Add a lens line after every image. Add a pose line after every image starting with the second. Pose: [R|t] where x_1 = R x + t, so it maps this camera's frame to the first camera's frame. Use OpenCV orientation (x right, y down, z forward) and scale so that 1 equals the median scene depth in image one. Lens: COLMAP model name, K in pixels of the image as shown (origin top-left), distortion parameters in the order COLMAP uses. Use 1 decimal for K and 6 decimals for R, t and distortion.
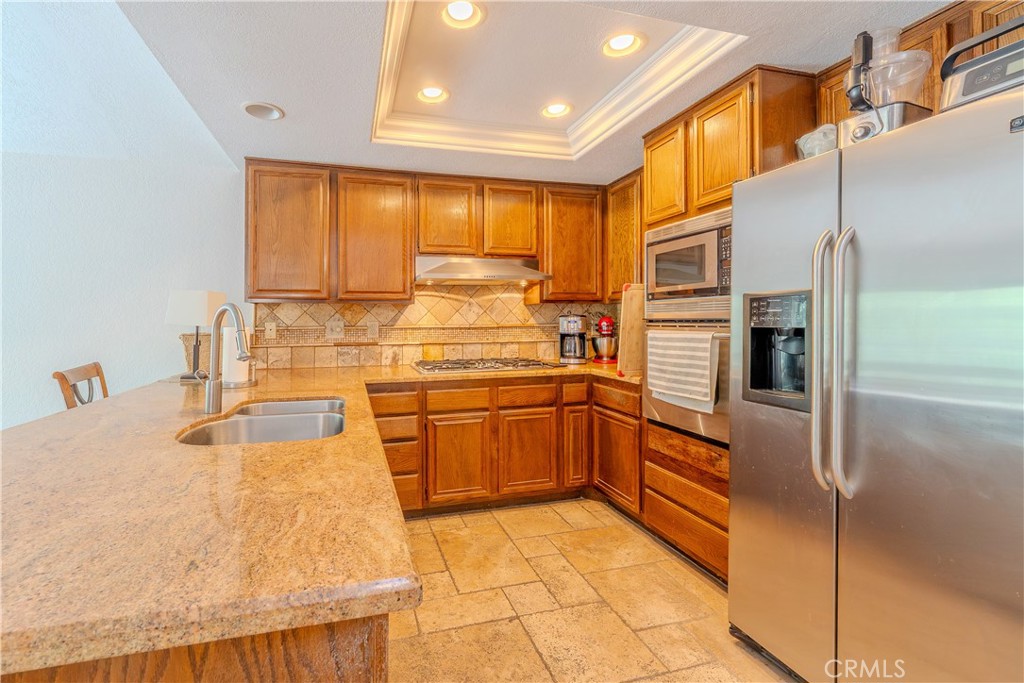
lens RADIAL K [[446.9, 0, 511.5], [0, 446.9, 321.6], [0, 0, 1]] dist [-0.002417, -0.000529]
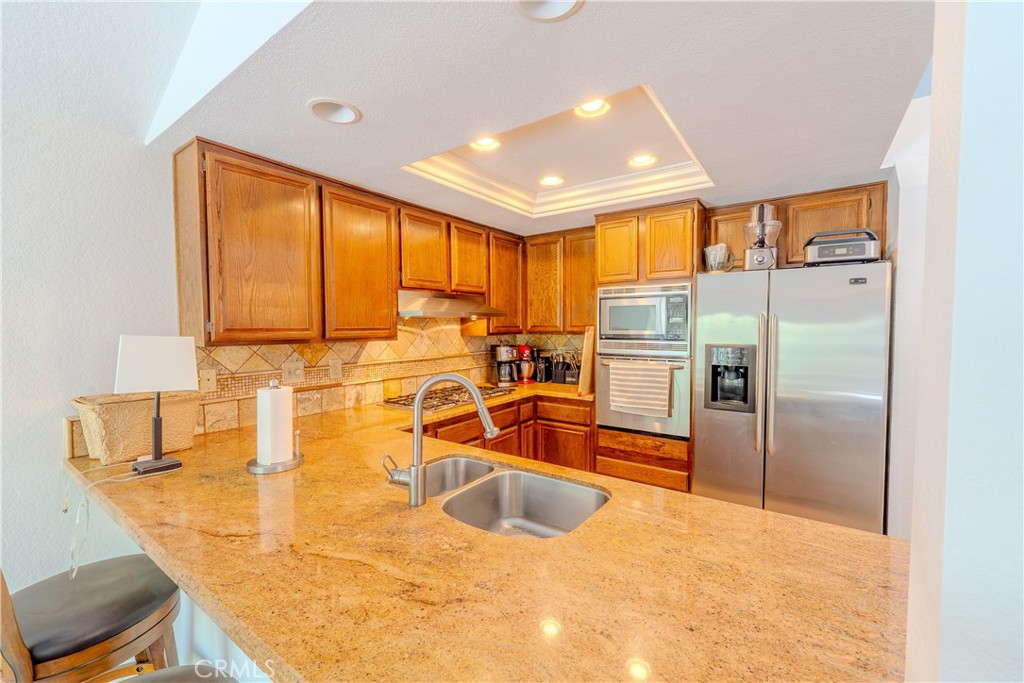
lens RADIAL K [[411.4, 0, 512.0], [0, 411.4, 341.5], [0, 0, 1]] dist [0.000204, 0.000051]
pose [[0.769686, -0.021900, 0.638047, -0.592058], [-0.009093, 0.998934, 0.045256, -0.079729], [-0.638358, -0.040635, 0.768667, 0.175845]]
